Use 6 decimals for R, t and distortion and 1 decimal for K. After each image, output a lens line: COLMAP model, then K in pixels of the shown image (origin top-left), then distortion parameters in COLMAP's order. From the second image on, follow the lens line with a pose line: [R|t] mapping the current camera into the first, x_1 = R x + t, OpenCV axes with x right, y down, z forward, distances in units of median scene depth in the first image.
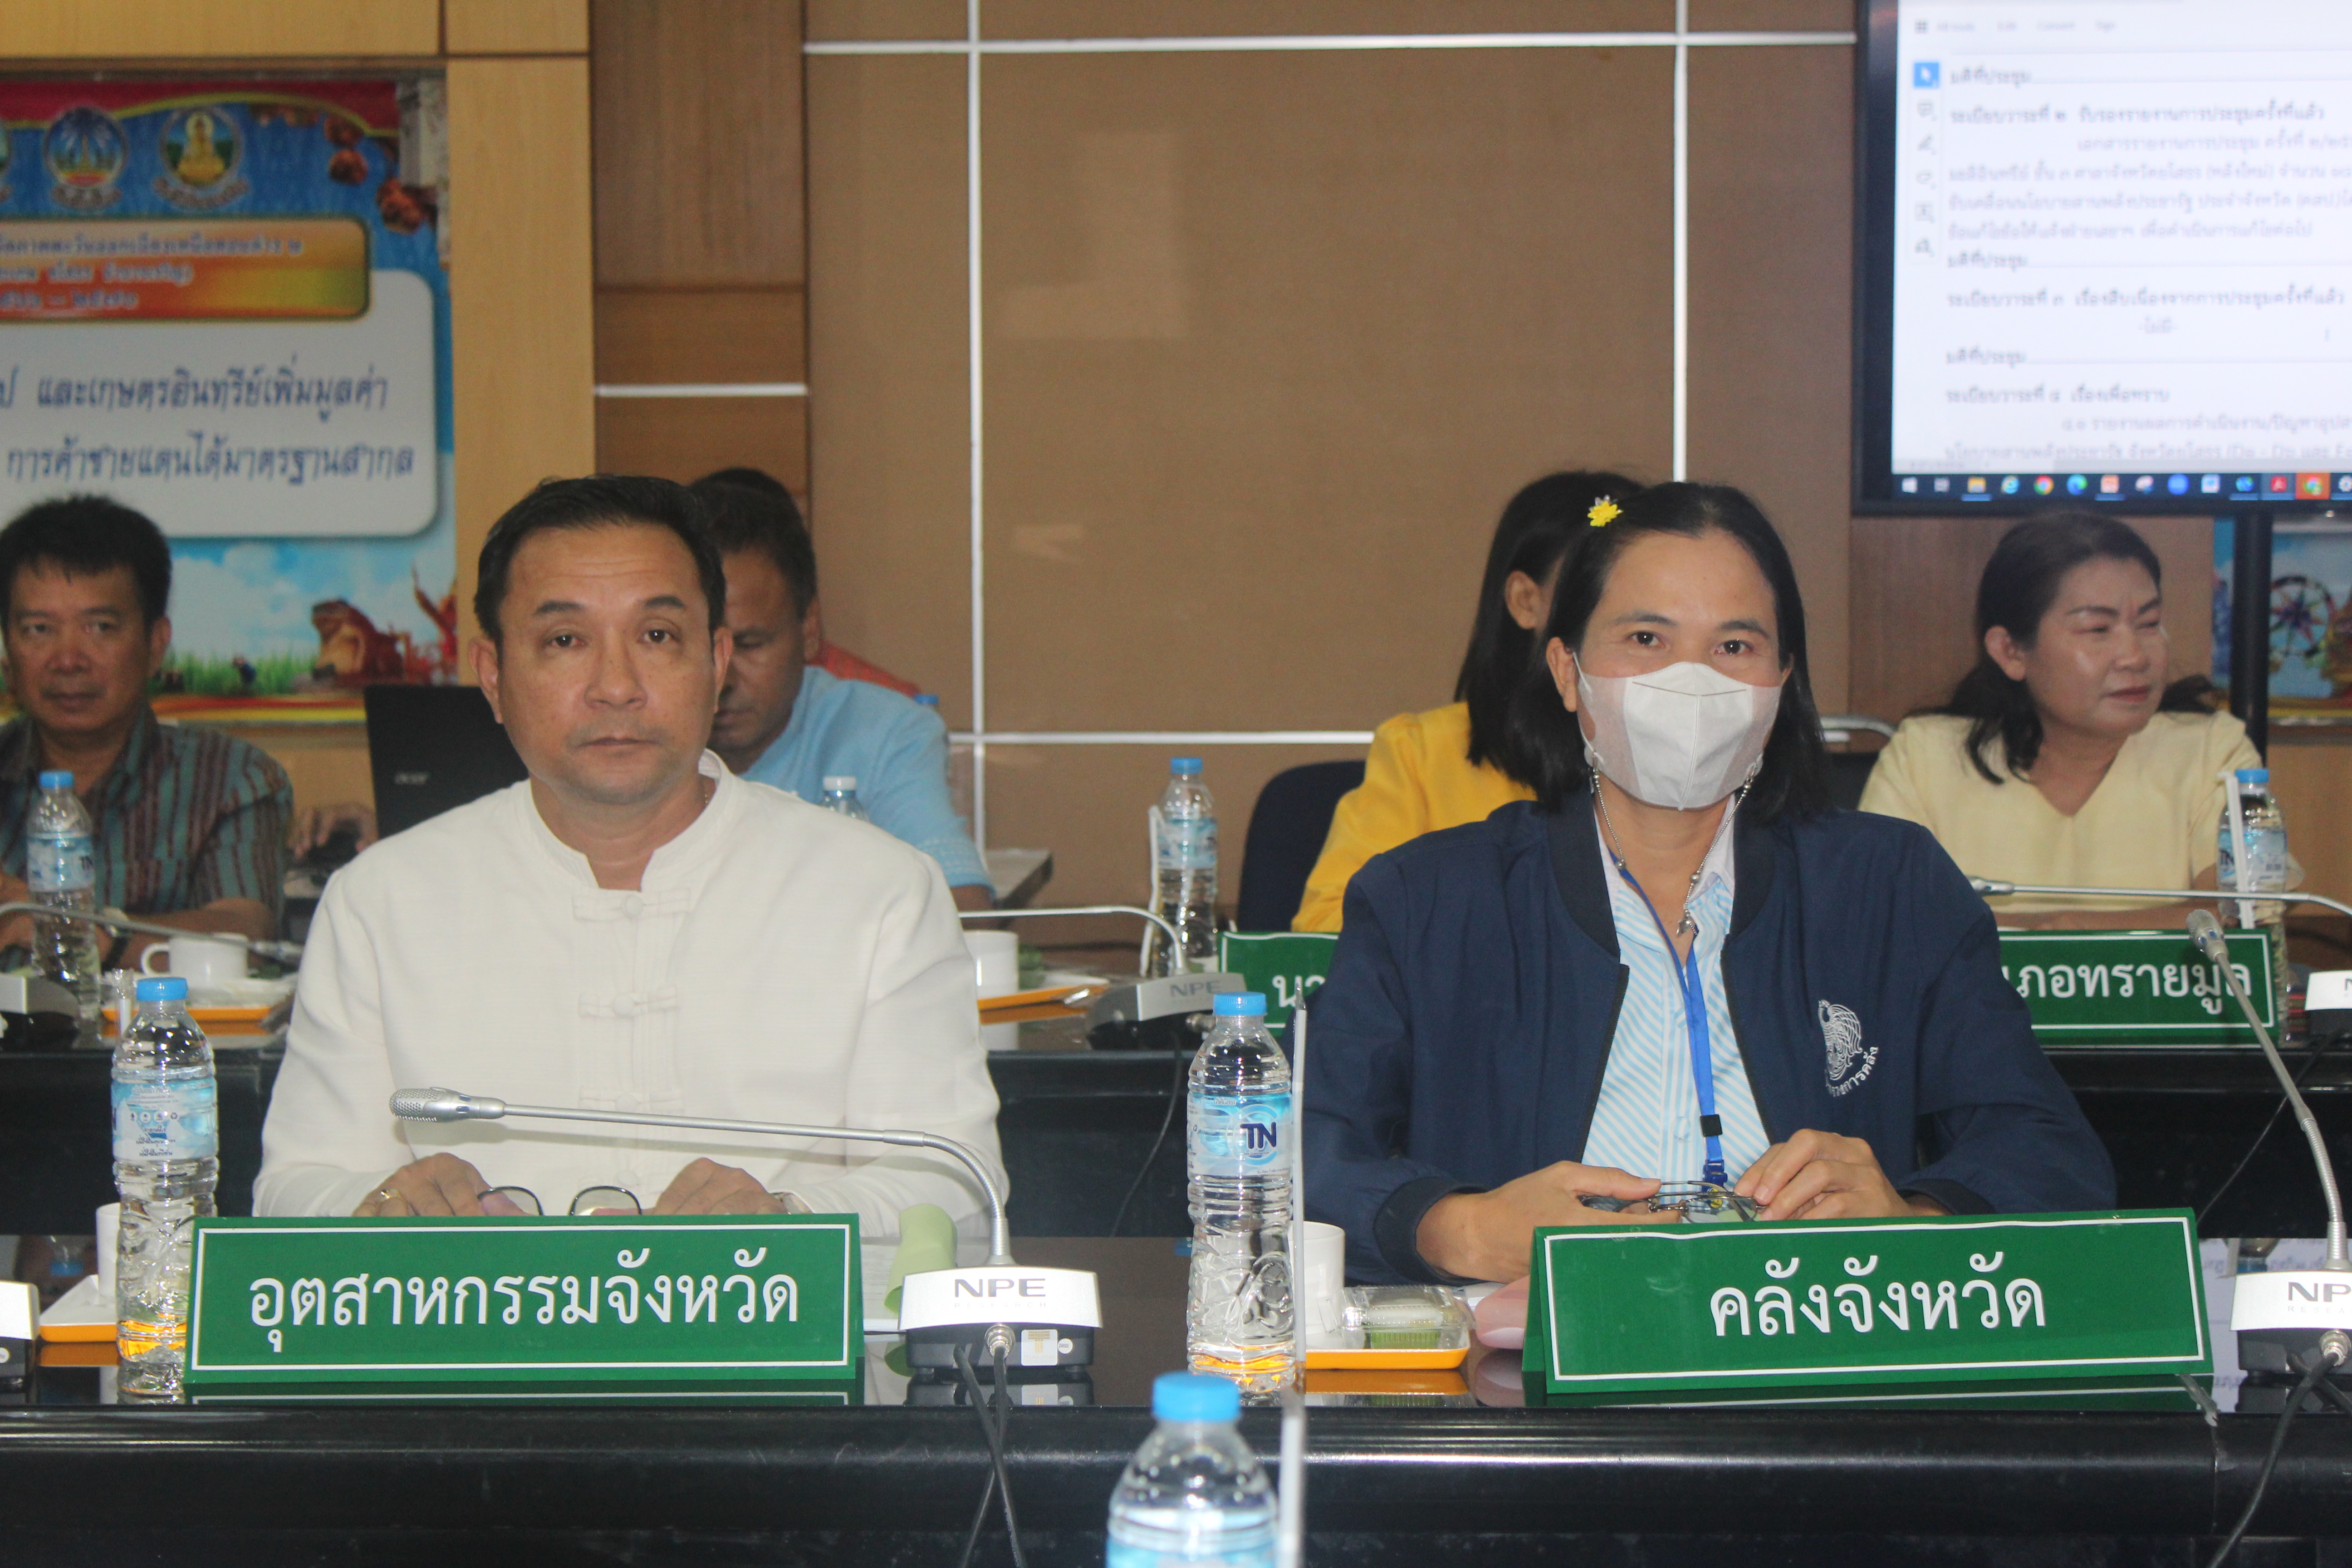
lens RADIAL K [[4982.0, 0, 1176.1], [0, 4982.0, 729.1], [0, 0, 1]] dist [0.035311, 0.328879]
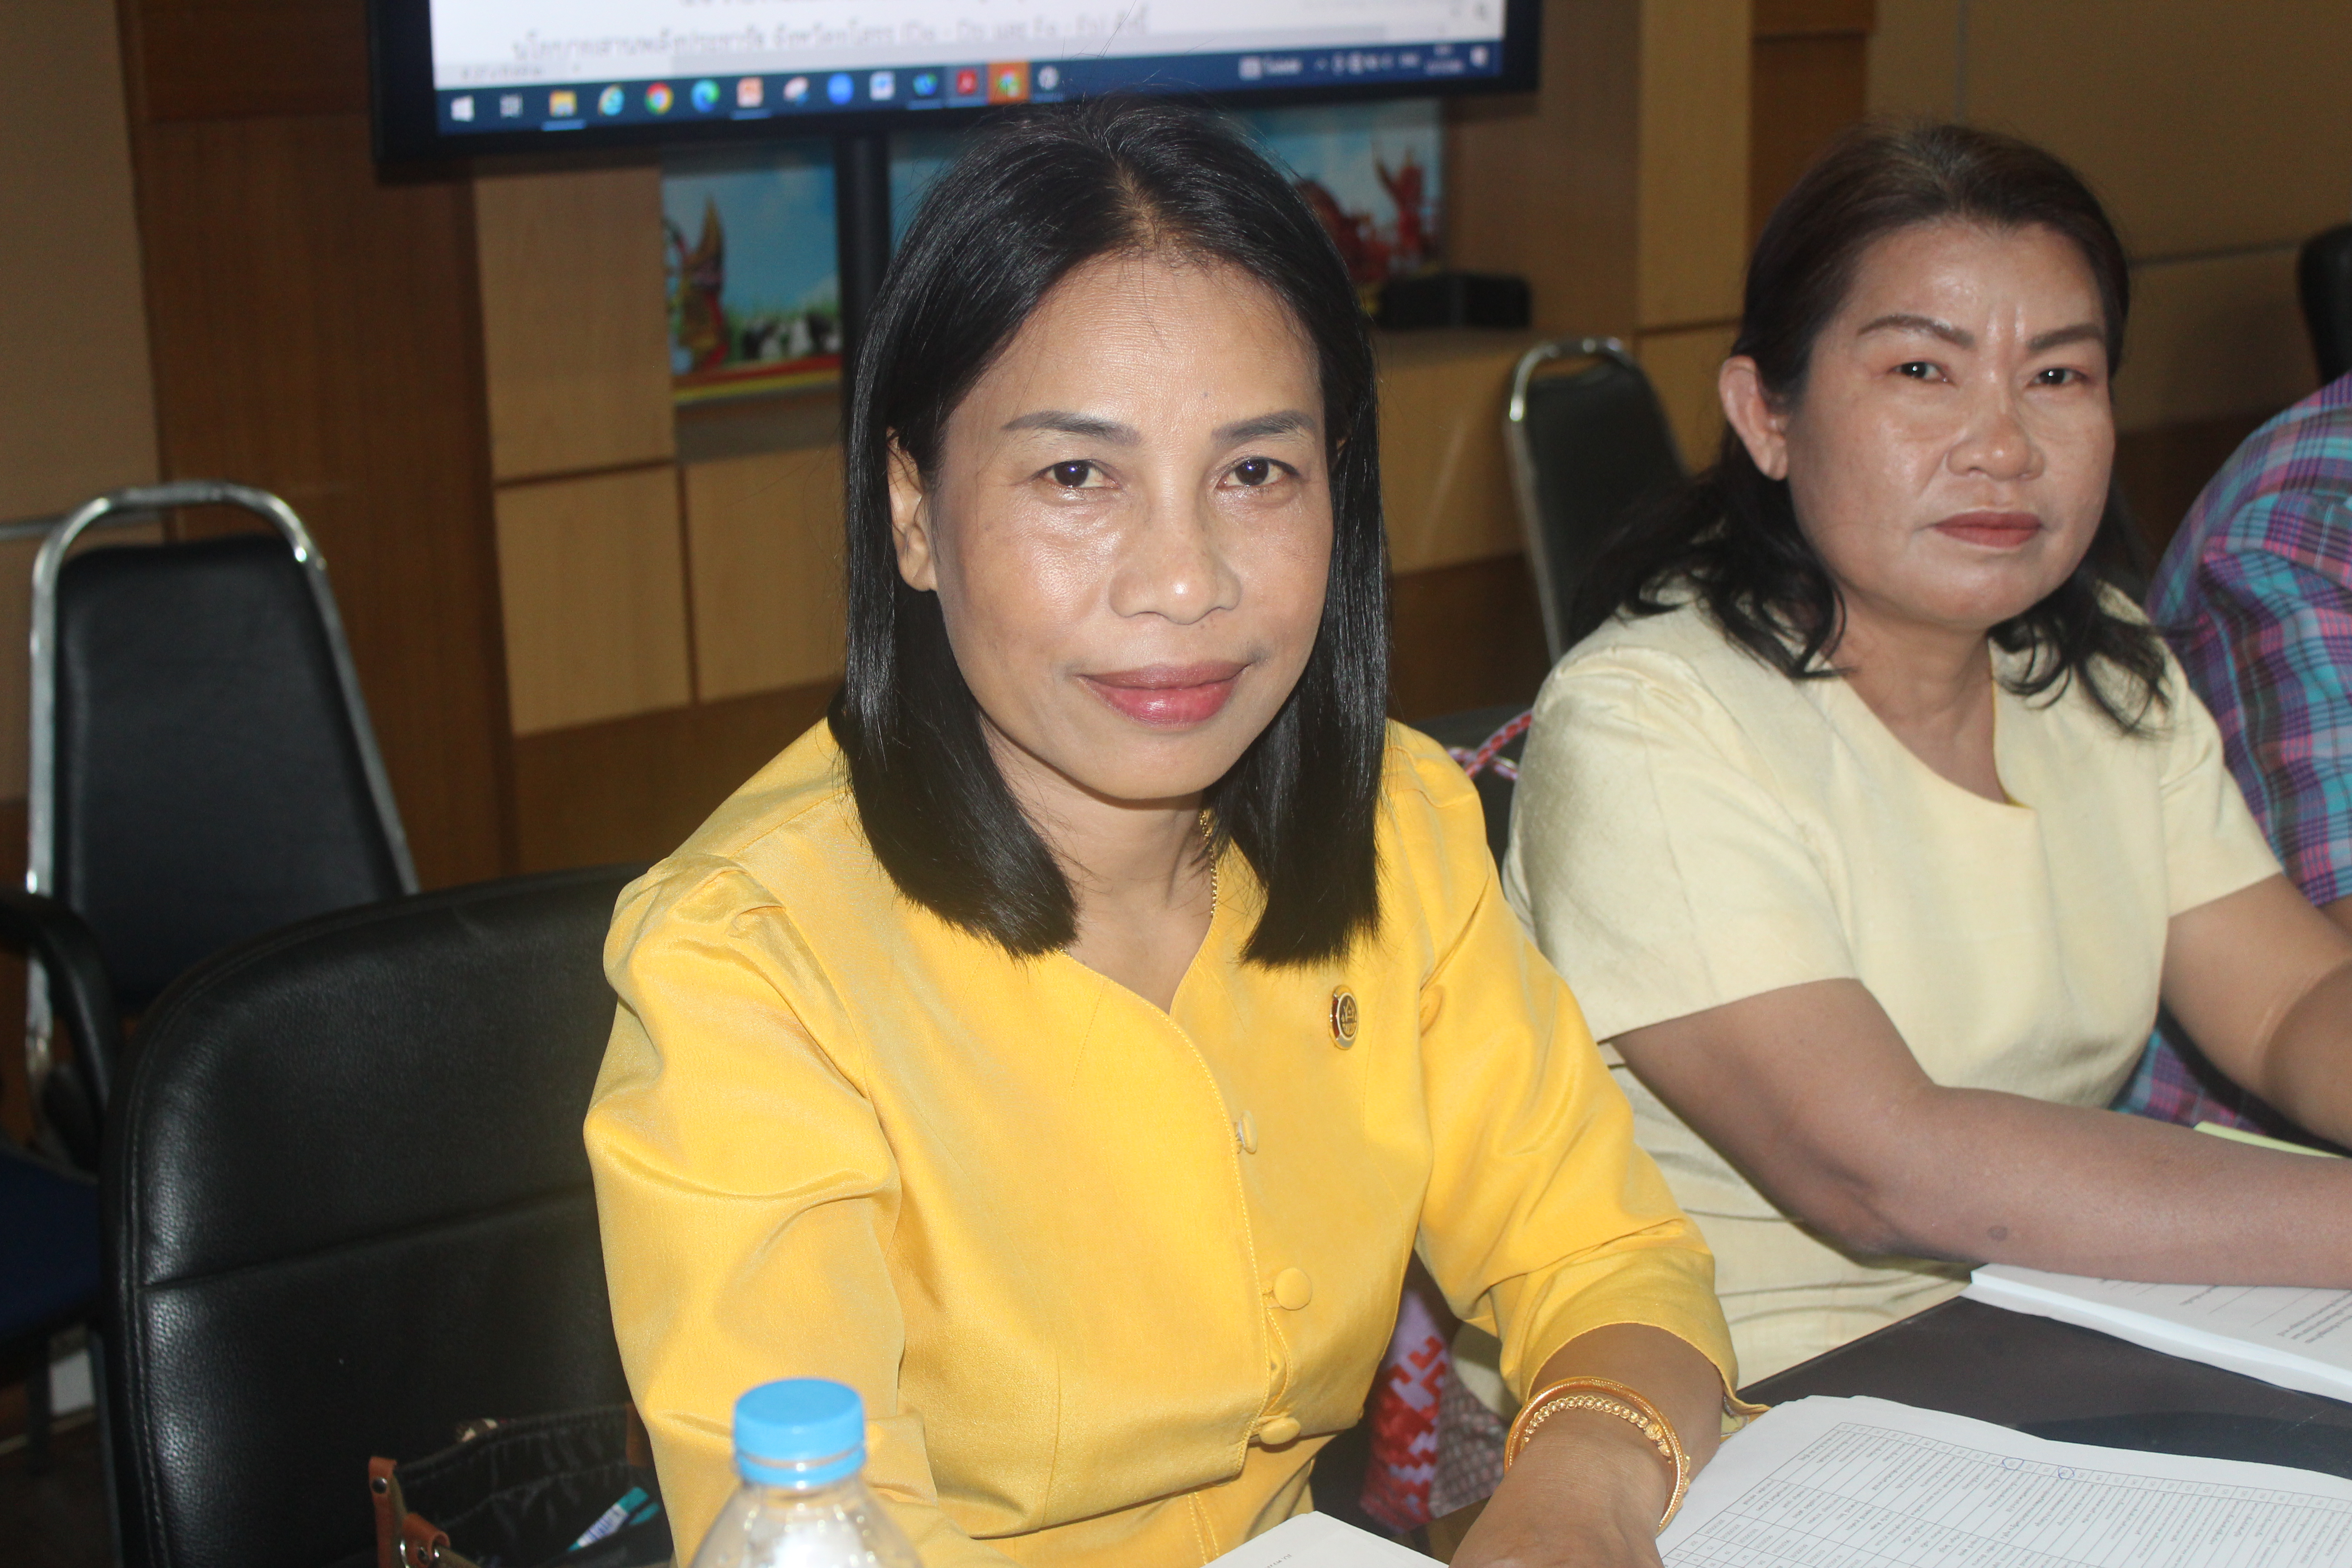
lens RADIAL K [[3341.7, 0, 1176.0], [0, 3341.7, 784.0], [0, 0, 1]] dist [-0.035268, -0.017254]
pose [[0.735630, -0.176224, 0.654059, -0.061745], [0.069214, 0.980068, 0.186215, -0.038436], [-0.673838, -0.091715, 0.733165, 0.653030]]
